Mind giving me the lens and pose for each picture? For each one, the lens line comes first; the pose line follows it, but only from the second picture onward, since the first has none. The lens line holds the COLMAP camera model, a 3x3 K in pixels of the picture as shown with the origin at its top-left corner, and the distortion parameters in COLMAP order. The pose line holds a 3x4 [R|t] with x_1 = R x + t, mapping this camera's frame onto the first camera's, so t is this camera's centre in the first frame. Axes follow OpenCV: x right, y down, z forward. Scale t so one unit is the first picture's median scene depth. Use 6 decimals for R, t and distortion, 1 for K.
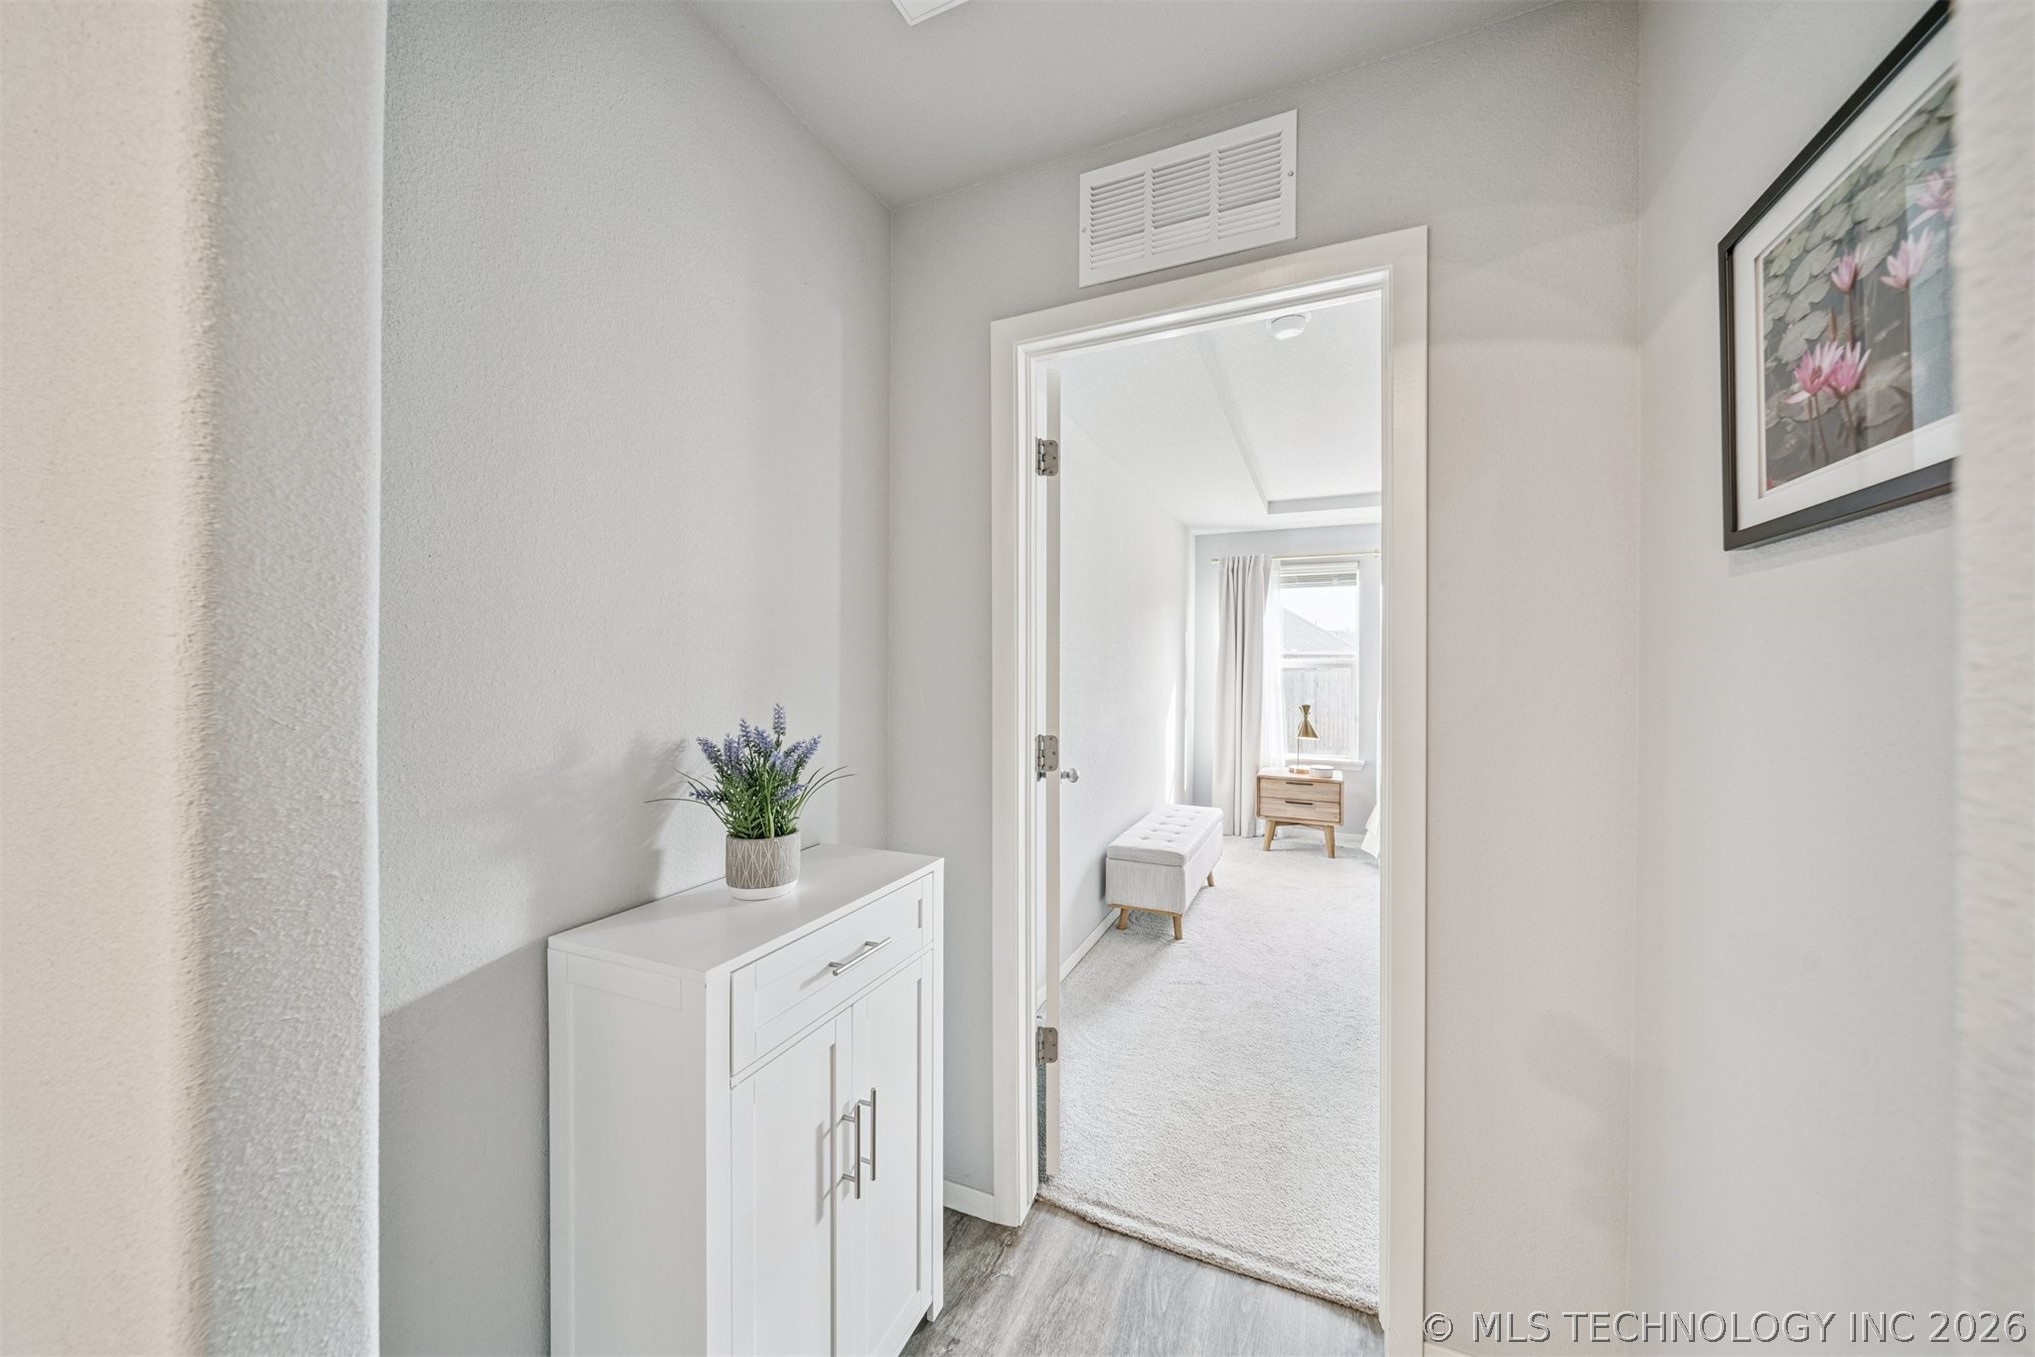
lens RADIAL K [[719.1, 0, 1014.5], [0, 719.1, 667.4], [0, 0, 1]] dist [-0.002099, -0.000277]
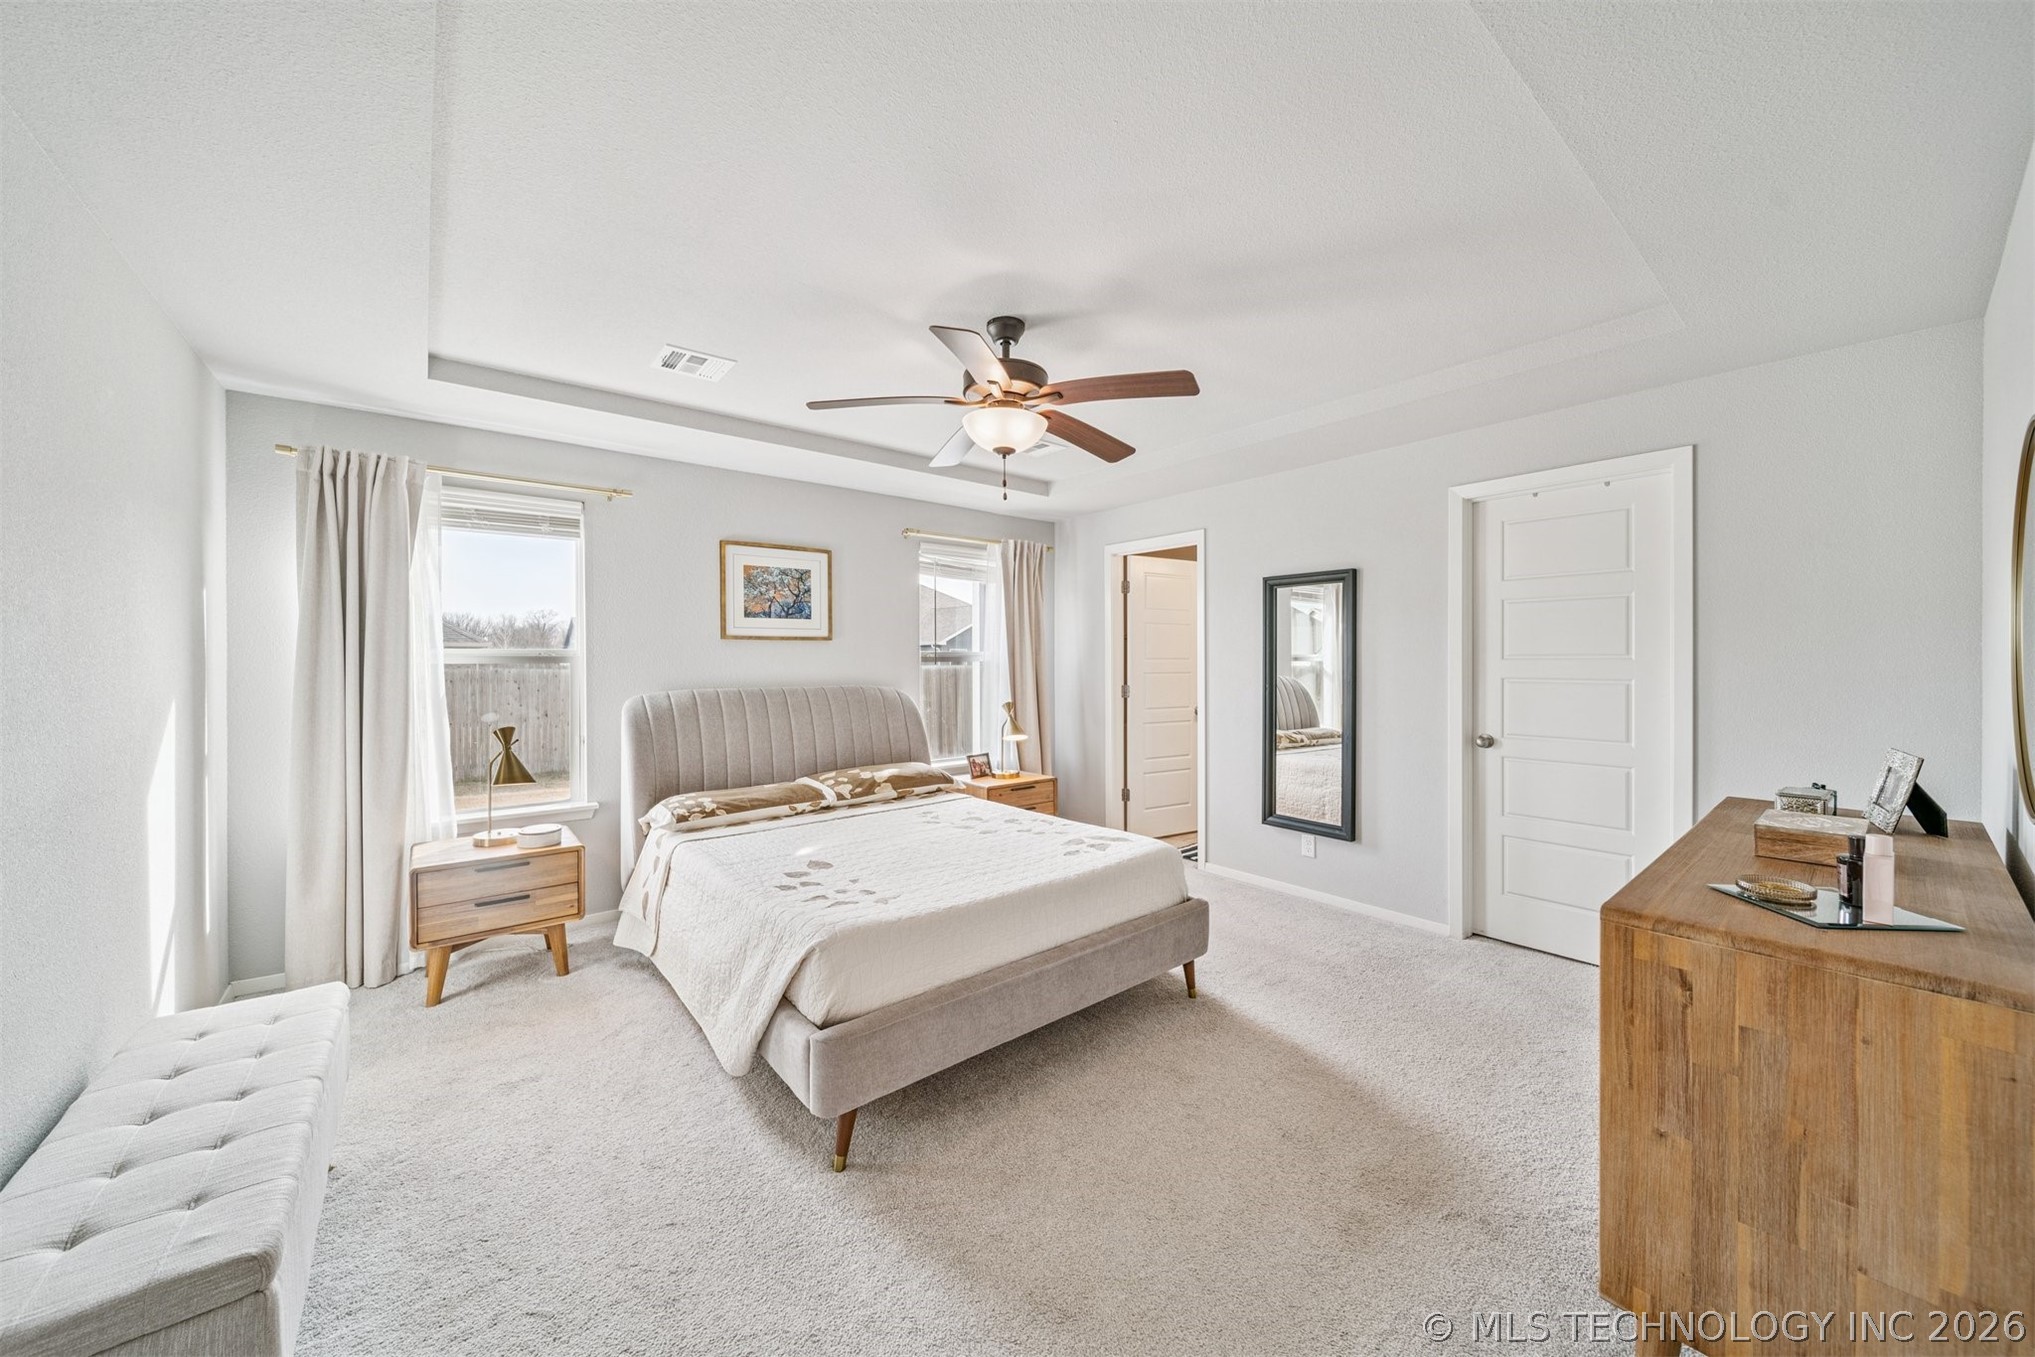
lens RADIAL K [[719.1, 0, 1013.4], [0, 719.1, 663.3], [0, 0, 1]] dist [-0.002099, -0.000277]
pose [[0.446773, -0.010241, 0.894589, 0.065440], [0.007223, 0.999943, 0.007840, -0.001565], [-0.894618, 0.002959, 0.446822, 0.365449]]
